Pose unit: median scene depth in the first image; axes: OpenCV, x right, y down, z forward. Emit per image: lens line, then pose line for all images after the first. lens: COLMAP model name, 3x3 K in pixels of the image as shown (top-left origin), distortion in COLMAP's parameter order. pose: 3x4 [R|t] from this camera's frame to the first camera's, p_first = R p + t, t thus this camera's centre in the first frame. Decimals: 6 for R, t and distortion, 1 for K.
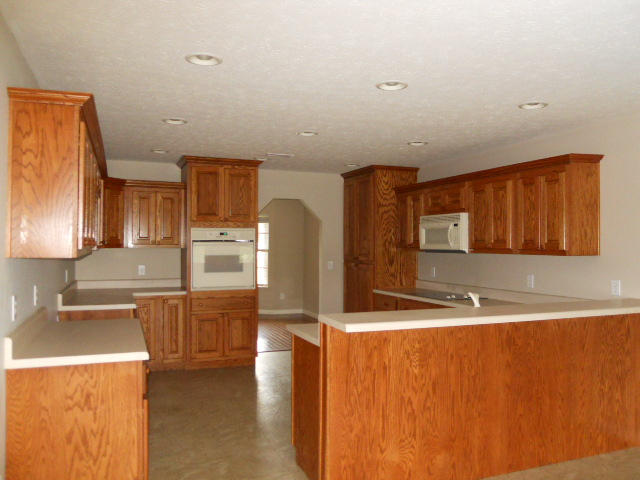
lens RADIAL K [[531.9, 0, 320.0], [0, 531.9, 237.5], [0, 0, 1]] dist [-0.046154, 0.018980]
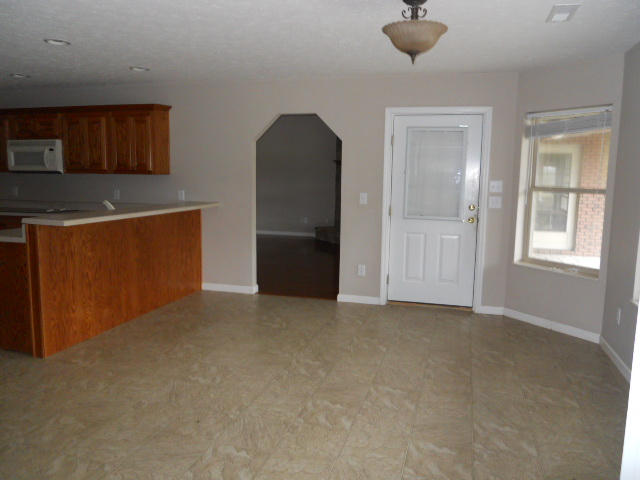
lens RADIAL K [[531.9, 0, 319.6], [0, 531.9, 240.7], [0, 0, 1]] dist [-0.046154, 0.018980]
pose [[0.603176, -0.098204, 0.791539, -0.424451], [-0.021211, 0.990065, 0.138998, 0.002501], [-0.797326, -0.100630, 0.595101, -0.257431]]
